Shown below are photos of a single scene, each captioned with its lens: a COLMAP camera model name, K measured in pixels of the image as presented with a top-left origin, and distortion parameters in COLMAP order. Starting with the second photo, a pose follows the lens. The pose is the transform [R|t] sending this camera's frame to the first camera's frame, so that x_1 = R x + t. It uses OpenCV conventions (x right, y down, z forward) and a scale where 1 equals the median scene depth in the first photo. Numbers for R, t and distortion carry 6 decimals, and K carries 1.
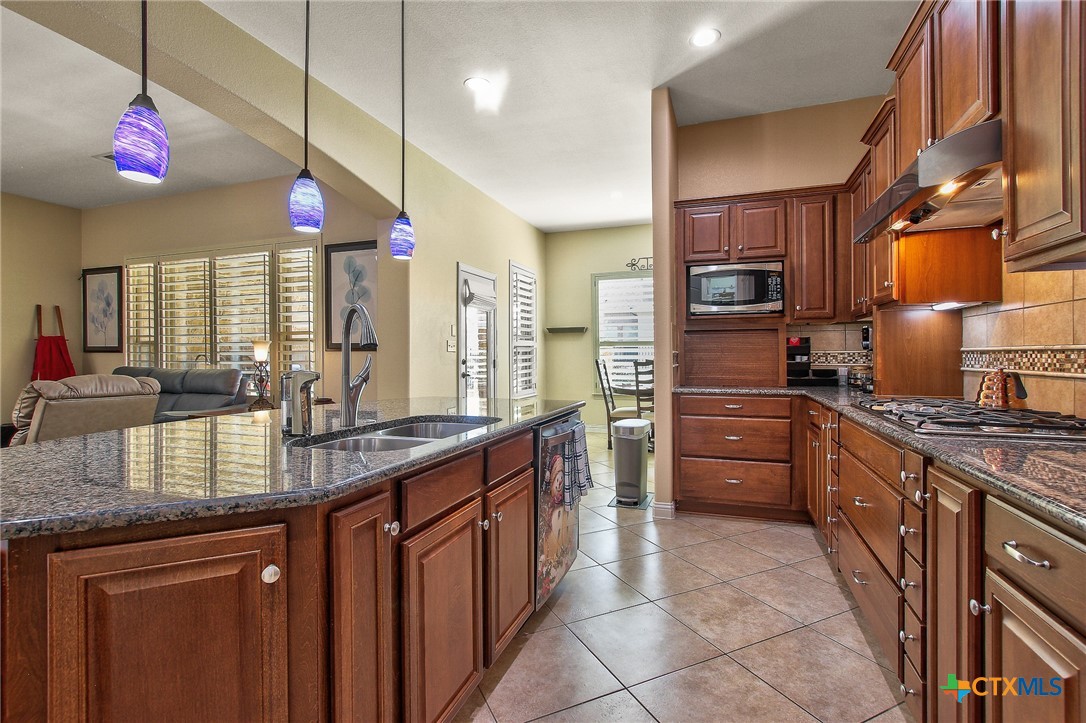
lens RADIAL K [[500.2, 0, 541.9], [0, 500.2, 361.5], [0, 0, 1]] dist [-0.016740, -0.000591]
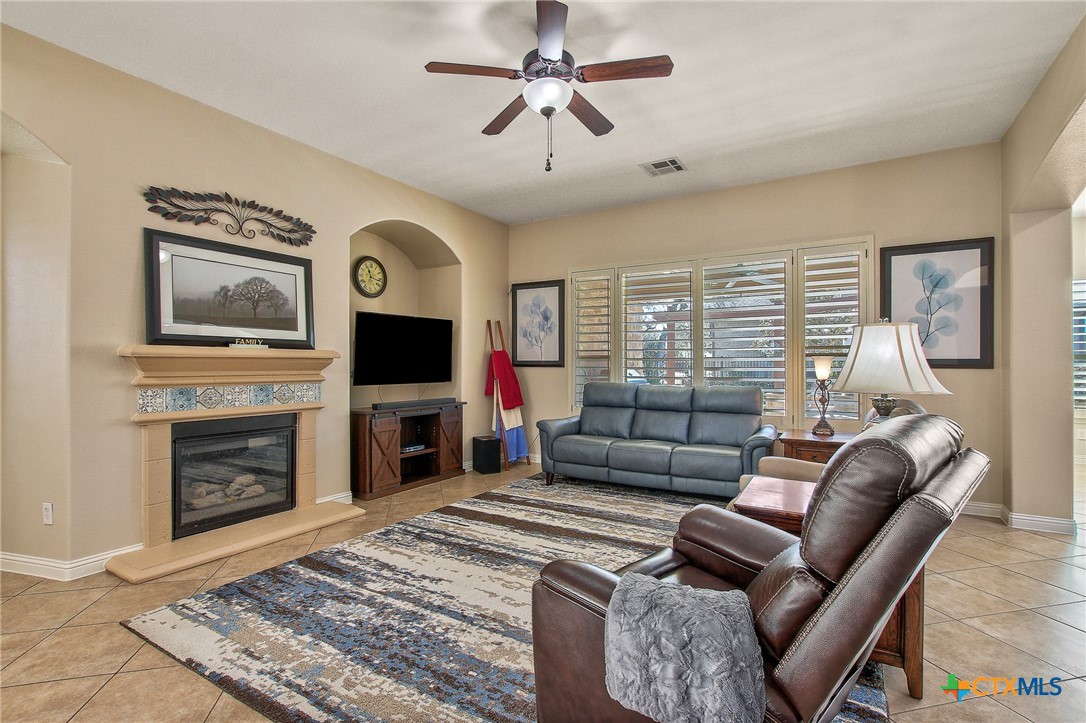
lens RADIAL K [[500.2, 0, 546.1], [0, 500.2, 362.3], [0, 0, 1]] dist [-0.016740, -0.000591]
pose [[0.980751, -0.003347, -0.195233, -0.691777], [0.001548, 0.999955, -0.009369, -0.018497], [0.195255, 0.008886, 0.980712, 0.013752]]
